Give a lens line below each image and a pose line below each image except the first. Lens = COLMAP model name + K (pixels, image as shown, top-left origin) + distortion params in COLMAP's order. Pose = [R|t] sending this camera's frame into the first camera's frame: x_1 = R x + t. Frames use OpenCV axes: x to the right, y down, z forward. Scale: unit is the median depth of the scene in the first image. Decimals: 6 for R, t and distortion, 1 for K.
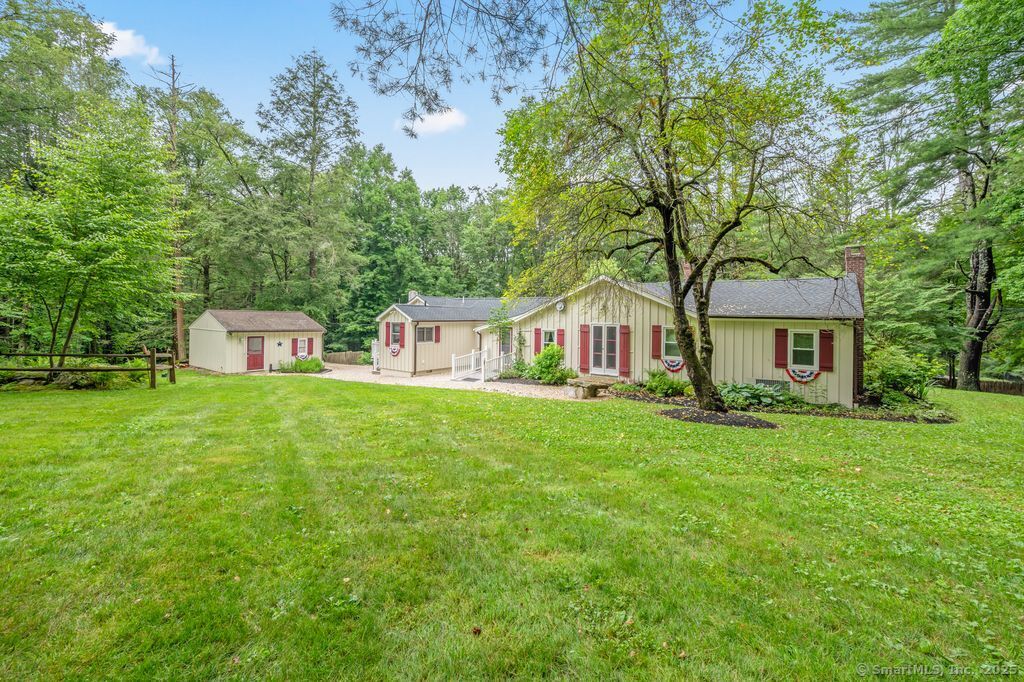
lens RADIAL K [[414.7, 0, 510.7], [0, 414.7, 335.4], [0, 0, 1]] dist [0.001282, 0.000103]
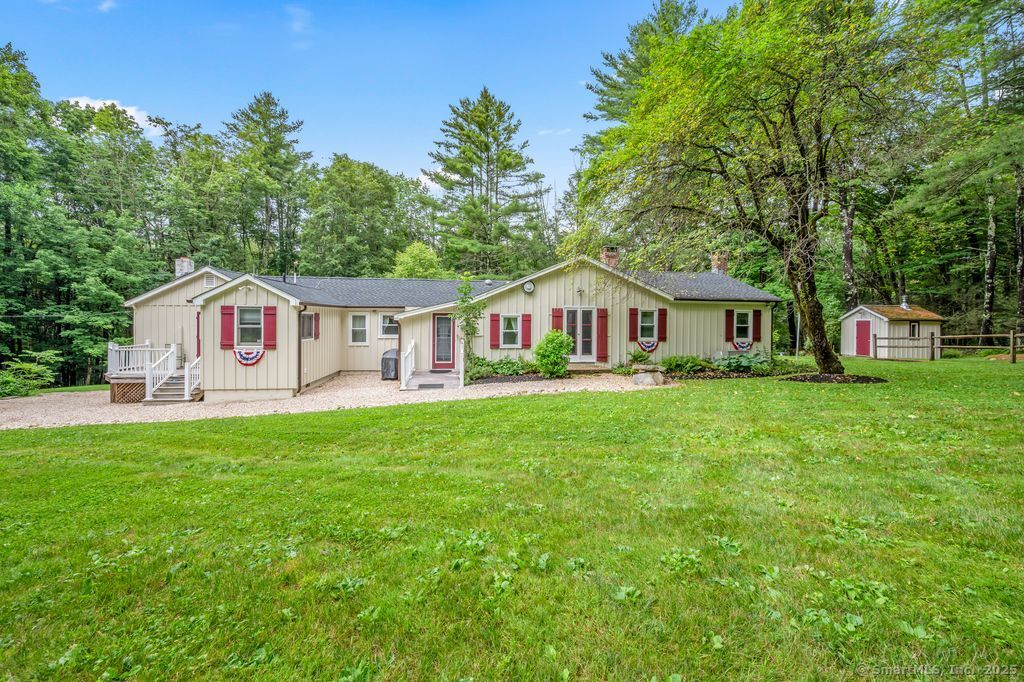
lens RADIAL K [[414.7, 0, 511.5], [0, 414.7, 336.2], [0, 0, 1]] dist [0.001282, 0.000103]
pose [[0.733635, -0.037627, 0.678501, -0.503215], [0.034010, 0.999248, 0.018641, 0.014101], [-0.678692, 0.009400, 0.734363, 0.409862]]
